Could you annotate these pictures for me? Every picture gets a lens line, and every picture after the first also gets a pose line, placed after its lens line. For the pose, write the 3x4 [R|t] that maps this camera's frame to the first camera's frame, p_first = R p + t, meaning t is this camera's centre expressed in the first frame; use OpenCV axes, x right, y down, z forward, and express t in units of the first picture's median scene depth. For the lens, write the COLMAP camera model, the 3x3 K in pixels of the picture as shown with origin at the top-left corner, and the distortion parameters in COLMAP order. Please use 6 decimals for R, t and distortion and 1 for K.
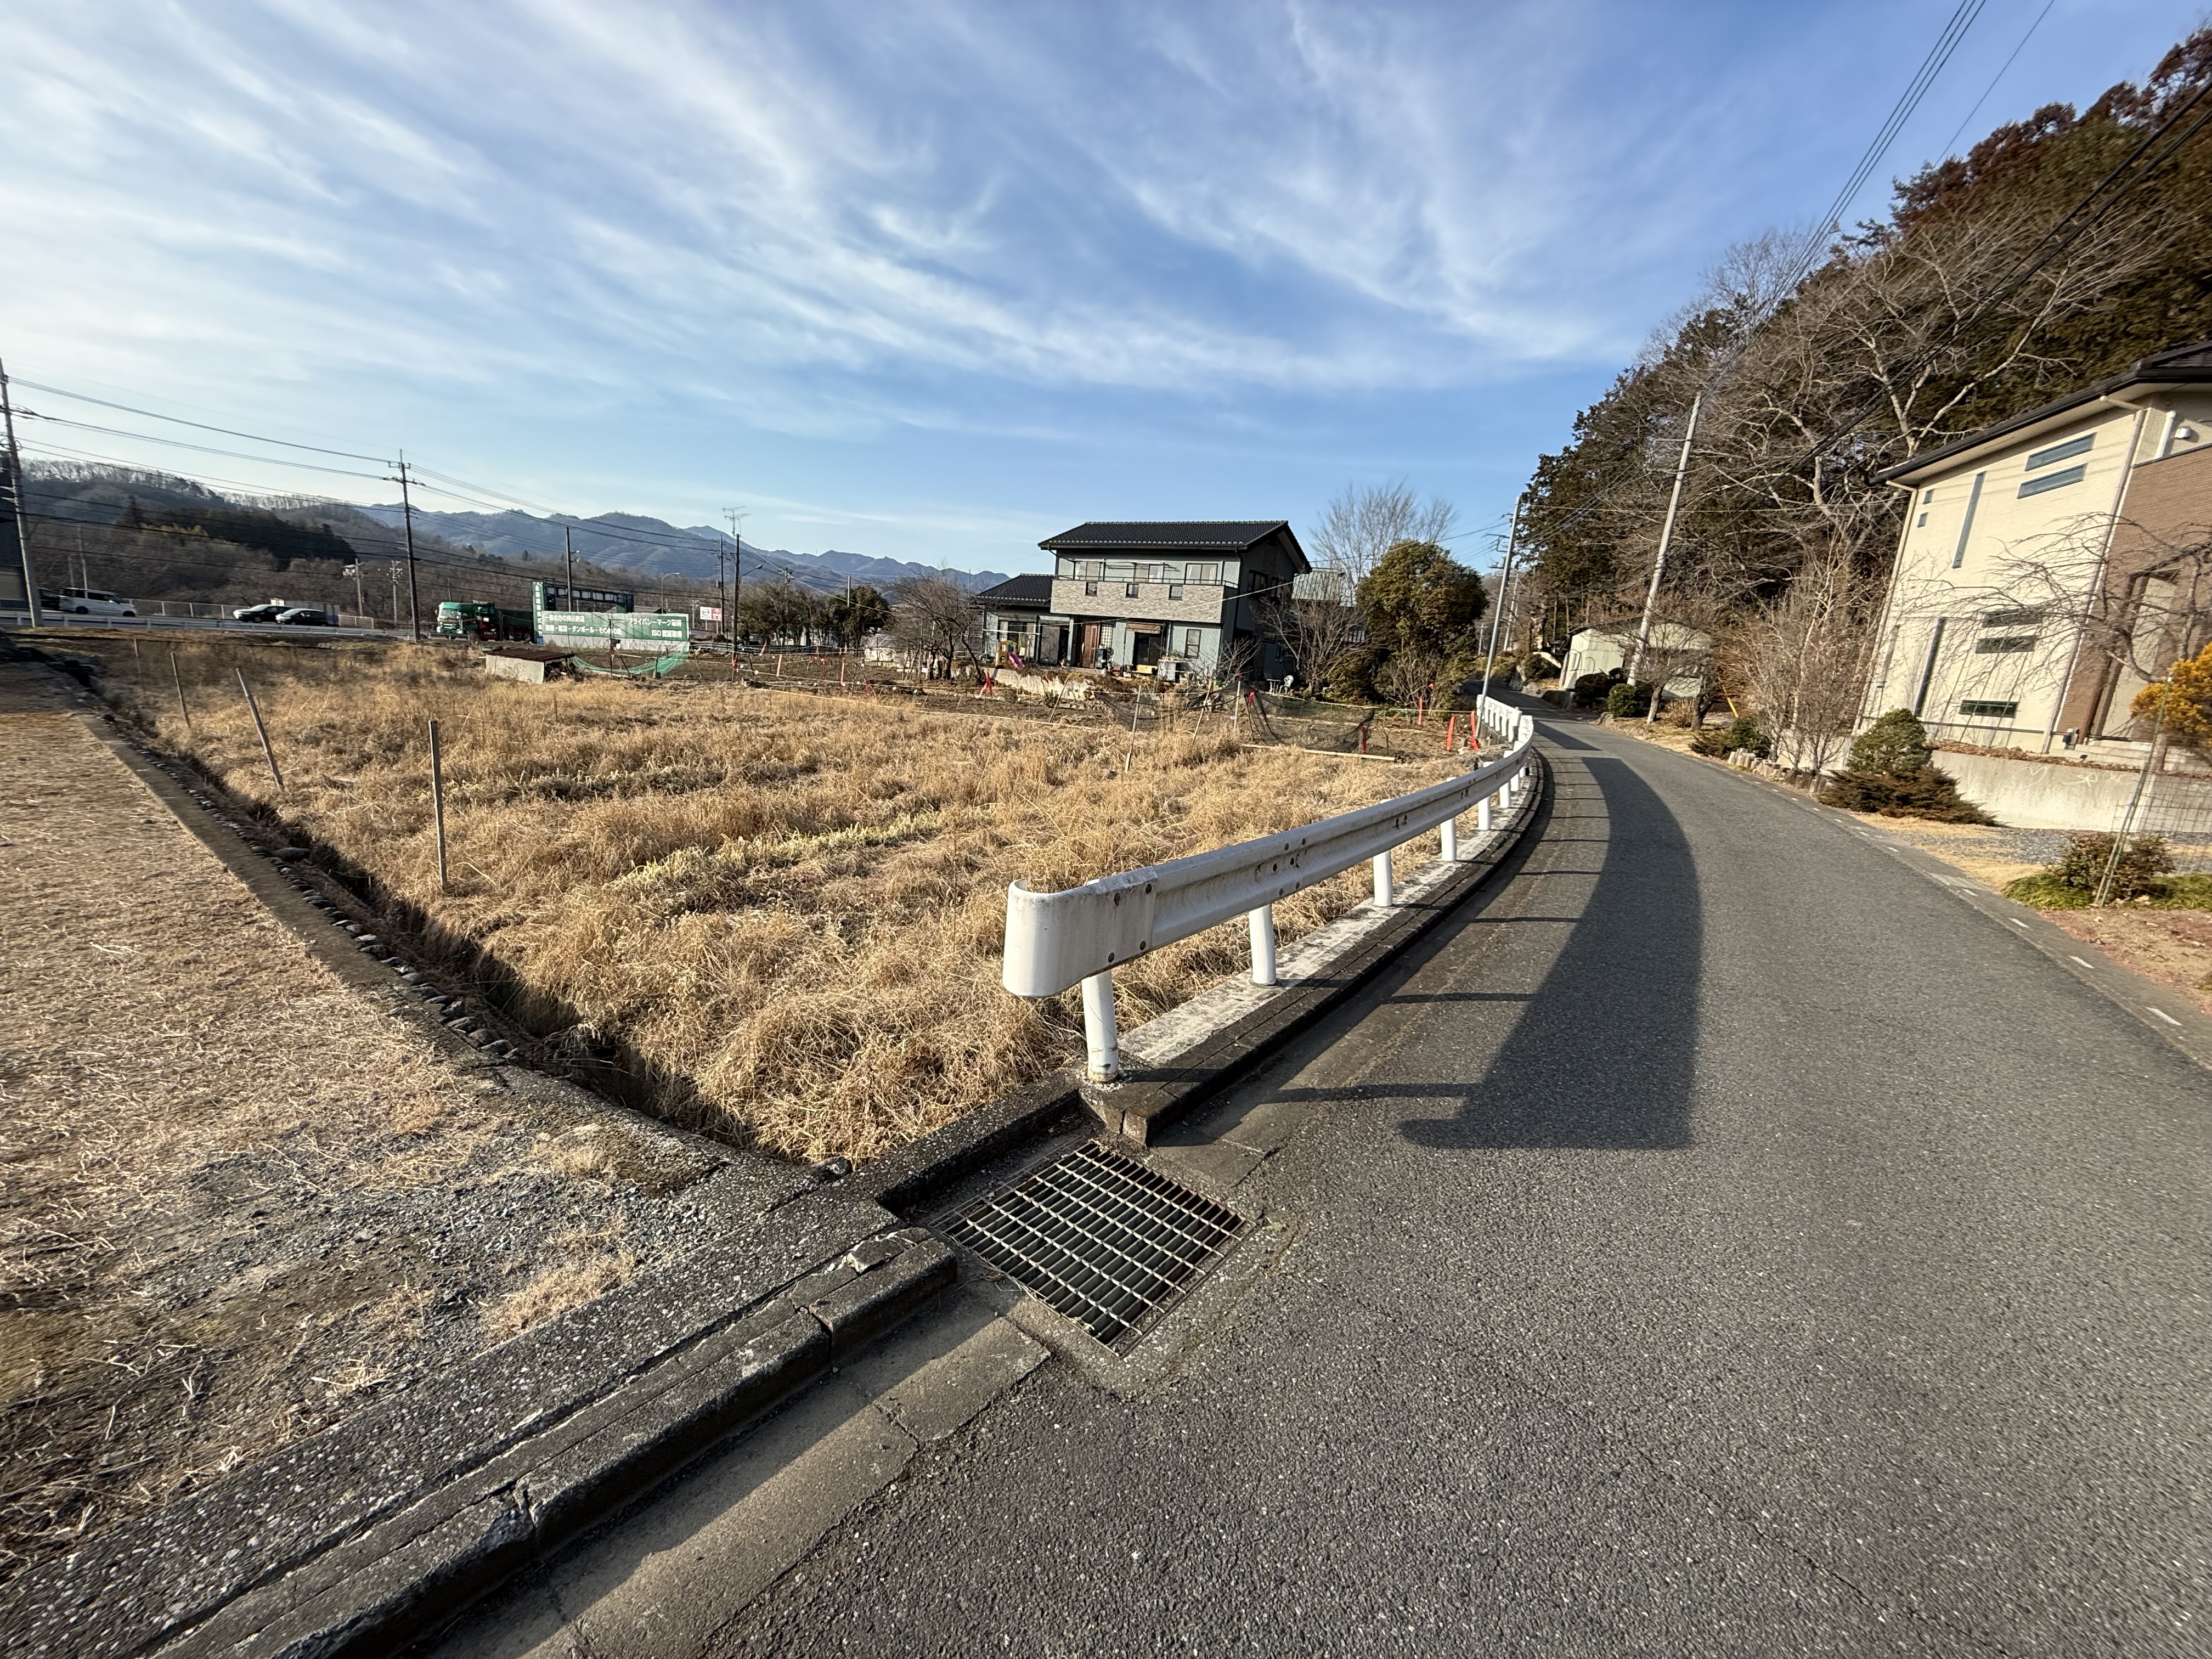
lens RADIAL K [[881.3, 0, 1106.0], [0, 881.3, 829.5], [0, 0, 1]] dist [-0.000099, -0.000073]
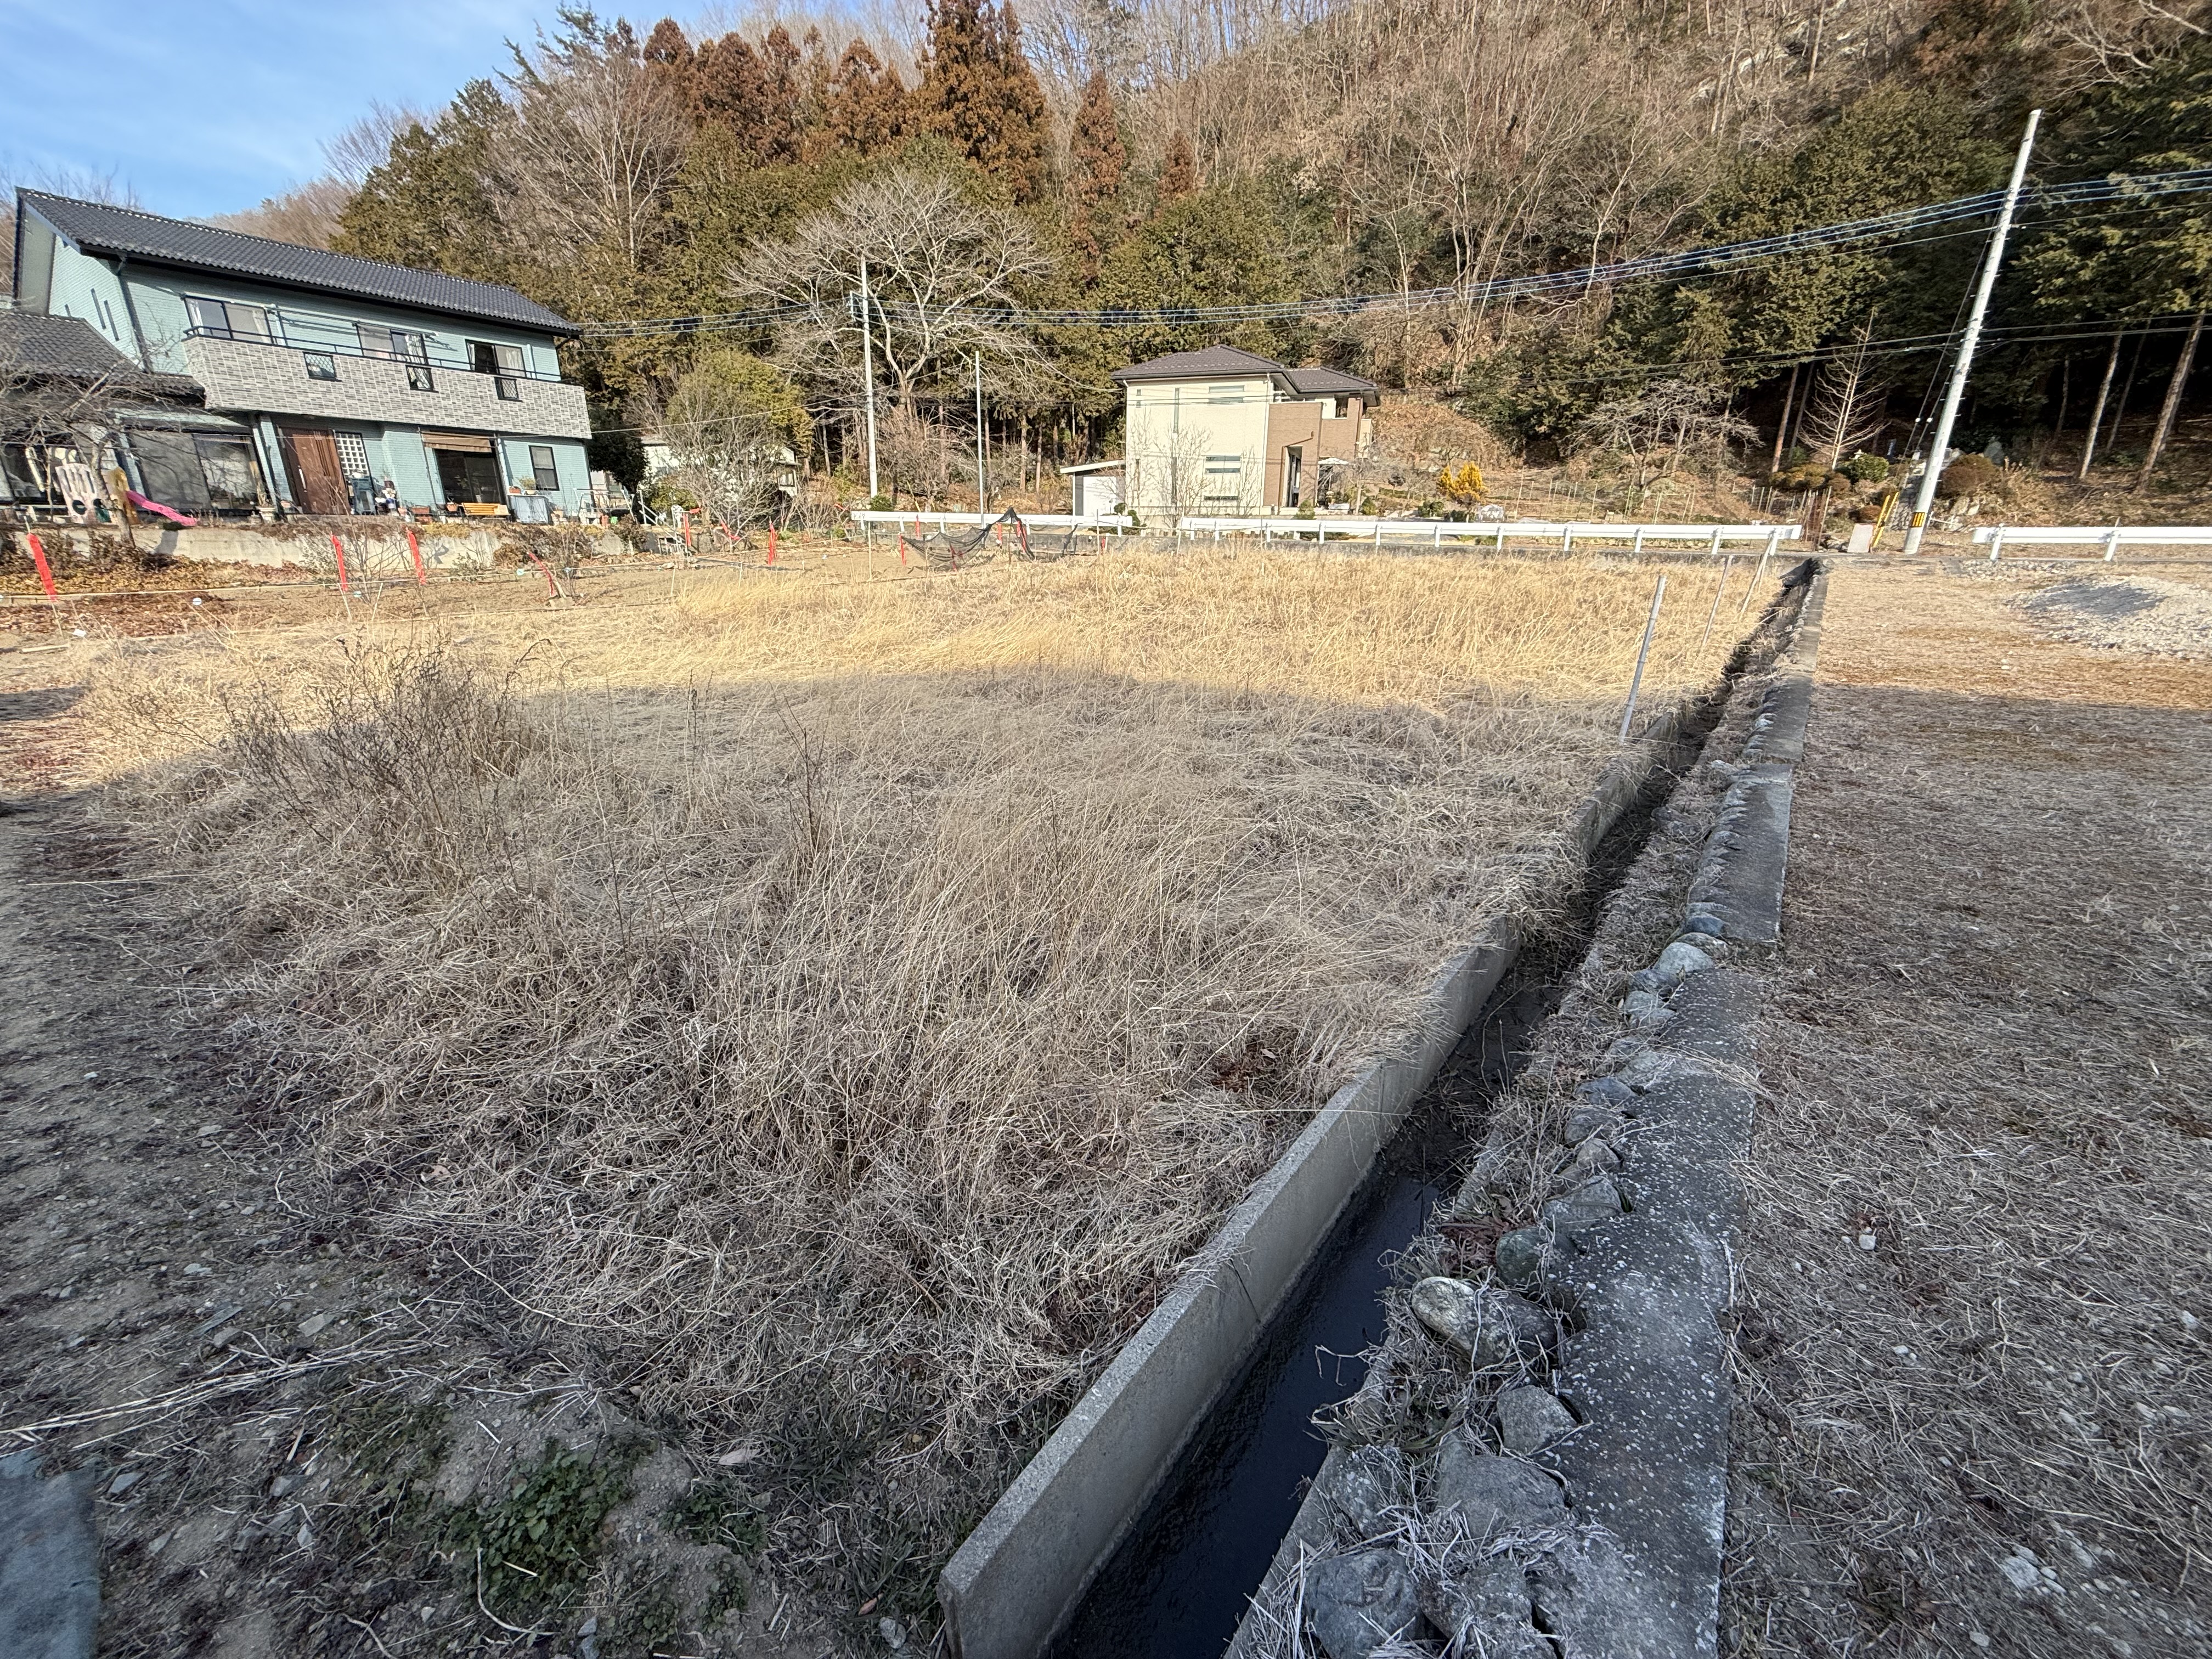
lens RADIAL K [[881.3, 0, 1106.0], [0, 881.3, 829.5], [0, 0, 1]] dist [-0.000099, -0.000073]
pose [[0.039013, -0.403622, 0.914094, -0.635360], [0.171209, 0.903962, 0.391841, -0.146075], [-0.984462, 0.141214, 0.104370, 0.513181]]
